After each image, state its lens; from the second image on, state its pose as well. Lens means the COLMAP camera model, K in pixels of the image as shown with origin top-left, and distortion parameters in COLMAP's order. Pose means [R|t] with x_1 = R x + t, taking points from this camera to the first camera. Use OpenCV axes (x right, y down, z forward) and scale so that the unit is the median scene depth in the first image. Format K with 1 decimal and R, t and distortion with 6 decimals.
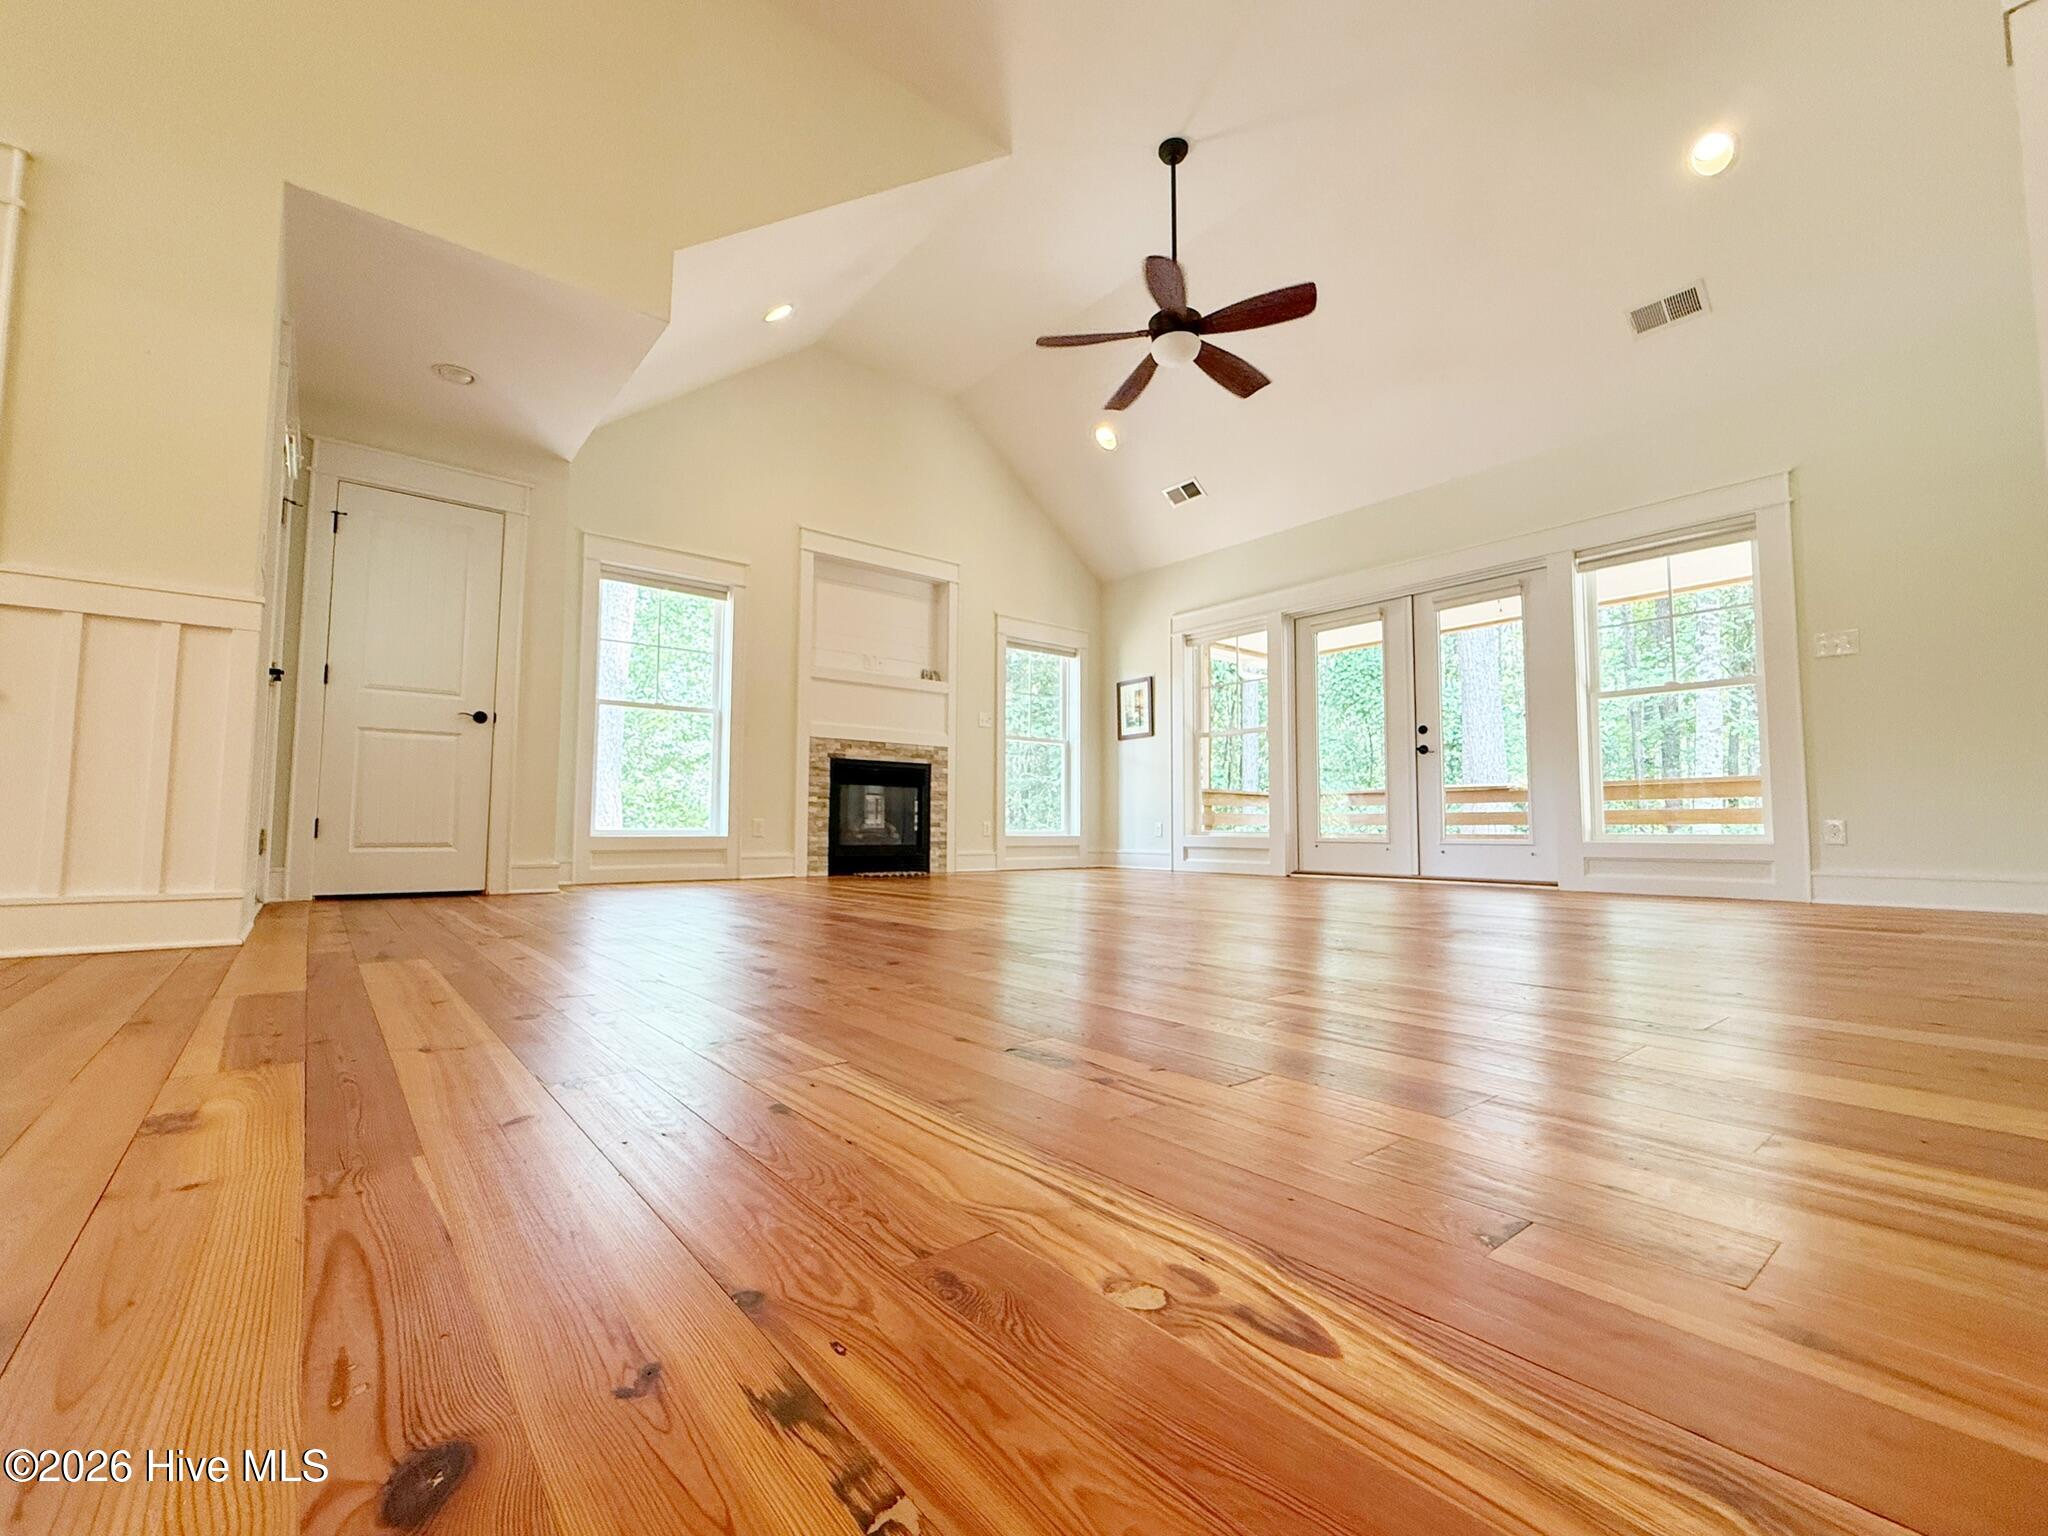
lens RADIAL K [[853.0, 0, 1030.6], [0, 853.0, 768.1], [0, 0, 1]] dist [-0.000459, -0.000055]
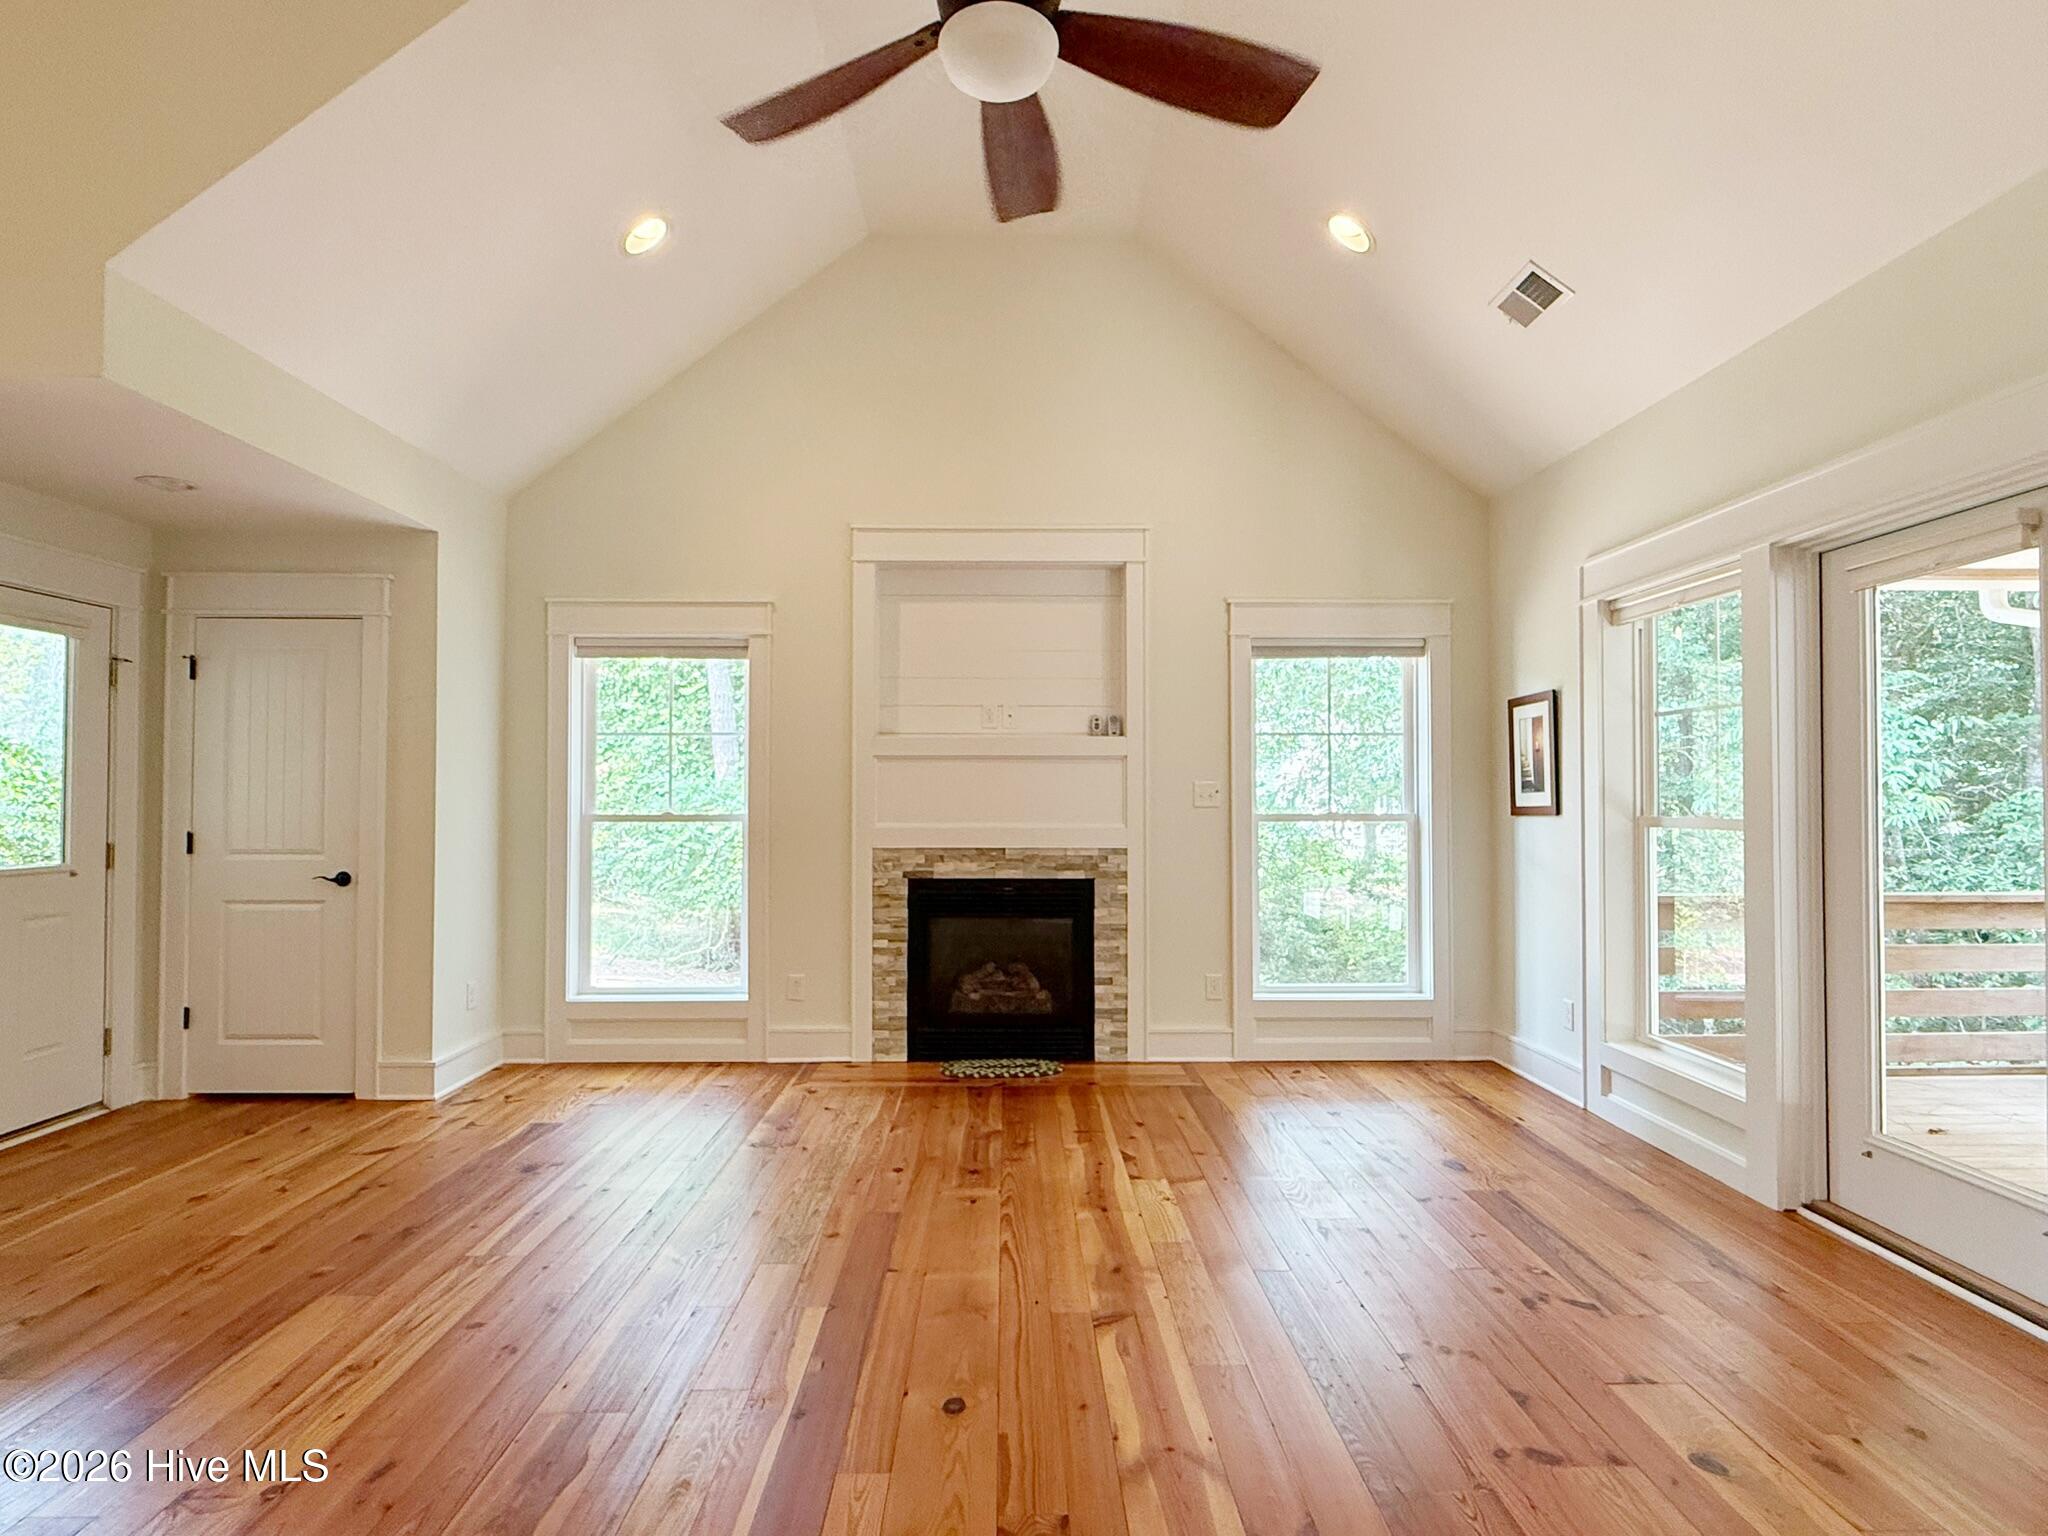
lens RADIAL K [[1118.7, 0, 1029.0], [0, 1118.7, 778.7], [0, 0, 1]] dist [0.004848, -0.000251]
pose [[0.787615, -0.014380, -0.615999, 0.330722], [0.043507, 0.998530, 0.032317, -0.102023], [0.614629, -0.052253, 0.787083, 0.362660]]
